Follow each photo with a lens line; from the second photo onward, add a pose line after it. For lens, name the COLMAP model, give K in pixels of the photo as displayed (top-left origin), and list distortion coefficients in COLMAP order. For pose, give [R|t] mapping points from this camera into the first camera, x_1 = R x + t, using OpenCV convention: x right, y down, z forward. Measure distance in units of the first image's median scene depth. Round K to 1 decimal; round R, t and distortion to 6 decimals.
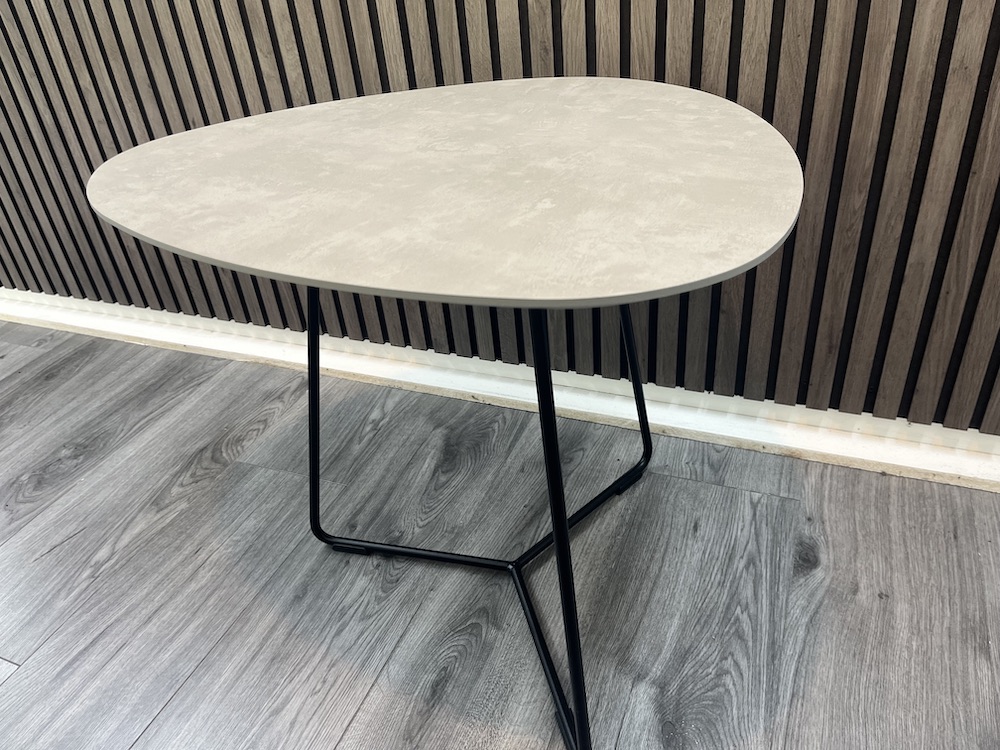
lens RADIAL K [[755.0, 0, 497.9], [0, 755.0, 376.0], [0, 0, 1]] dist [0.076986, -0.106907]
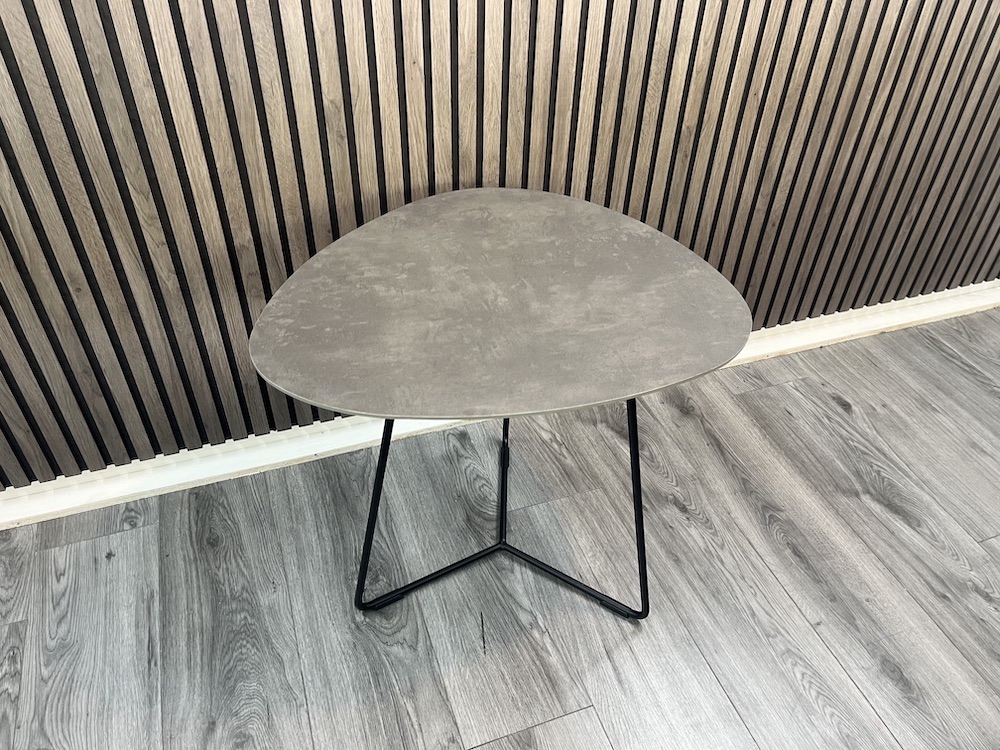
lens RADIAL K [[755.0, 0, 497.7], [0, 755.0, 364.5], [0, 0, 1]] dist [0.076986, -0.106907]
pose [[0.738711, -0.343583, 0.579876, -1.168198], [0.291458, 0.938560, 0.184816, -0.406712], [-0.607749, 0.032484, 0.793465, 0.041172]]
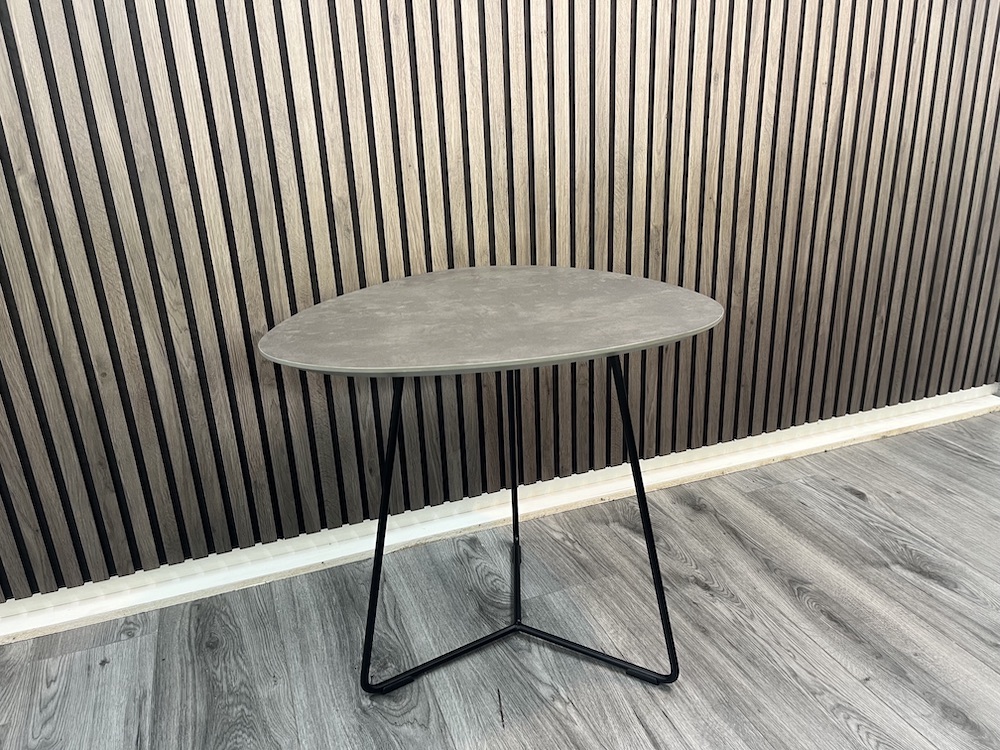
lens RADIAL K [[755.0, 0, 500.8], [0, 755.0, 368.0], [0, 0, 1]] dist [0.076986, -0.106907]
pose [[0.732167, -0.180470, 0.656782, -1.272344], [0.355672, 0.923653, -0.142695, -0.074634], [-0.580886, 0.338075, 0.740457, 0.042662]]
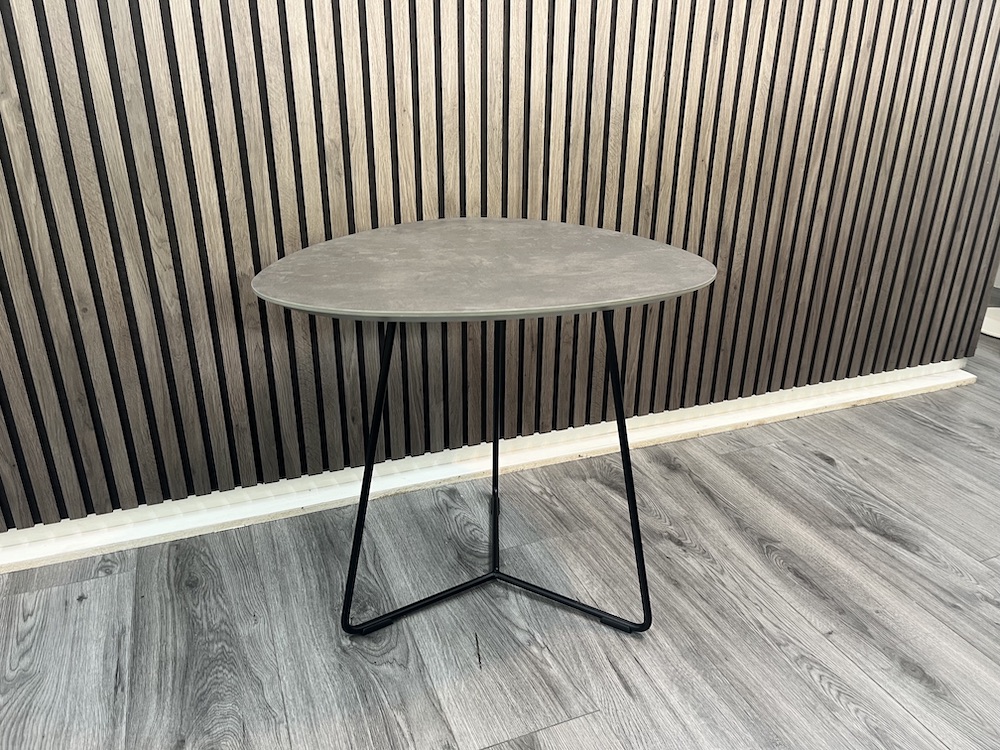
lens RADIAL K [[755.0, 0, 500.9], [0, 755.0, 369.6], [0, 0, 1]] dist [0.076986, -0.106907]
pose [[0.714112, -0.186674, 0.674682, -1.298525], [0.322412, 0.943188, -0.080289, -0.070074], [-0.621364, 0.274861, 0.733729, 0.060743]]
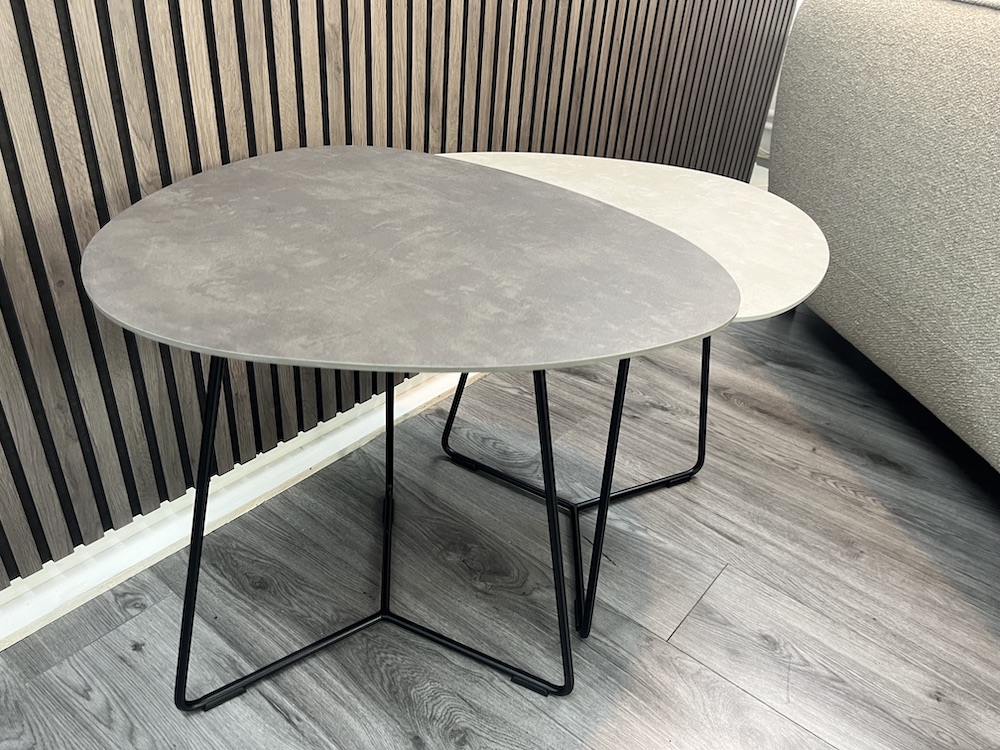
lens RADIAL K [[755.0, 0, 496.2], [0, 755.0, 379.0], [0, 0, 1]] dist [0.076986, -0.106907]
pose [[0.284463, -0.413959, 0.864708, -1.602829], [0.443703, 0.856401, 0.264017, -0.400180], [-0.849829, 0.308570, 0.427289, 0.598509]]
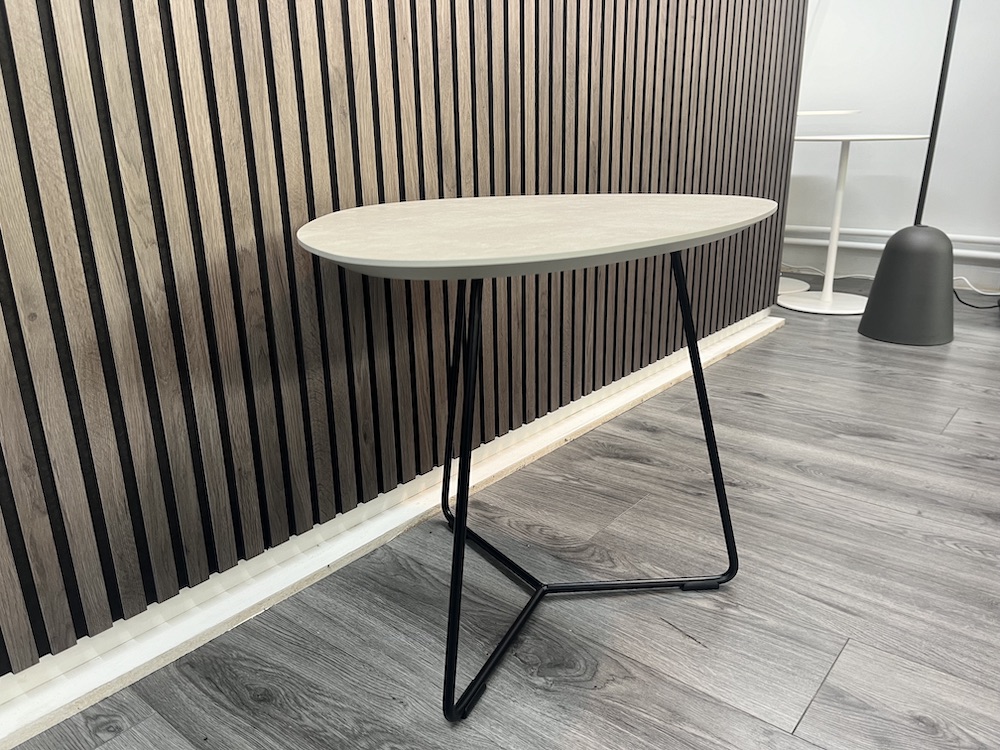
lens RADIAL K [[755.0, 0, 496.5], [0, 755.0, 370.6], [0, 0, 1]] dist [0.076986, -0.106907]
pose [[0.298085, -0.212202, 0.930654, -1.529019], [0.520396, 0.853469, 0.027922, -0.208818], [-0.800209, 0.475985, 0.364835, 0.738387]]
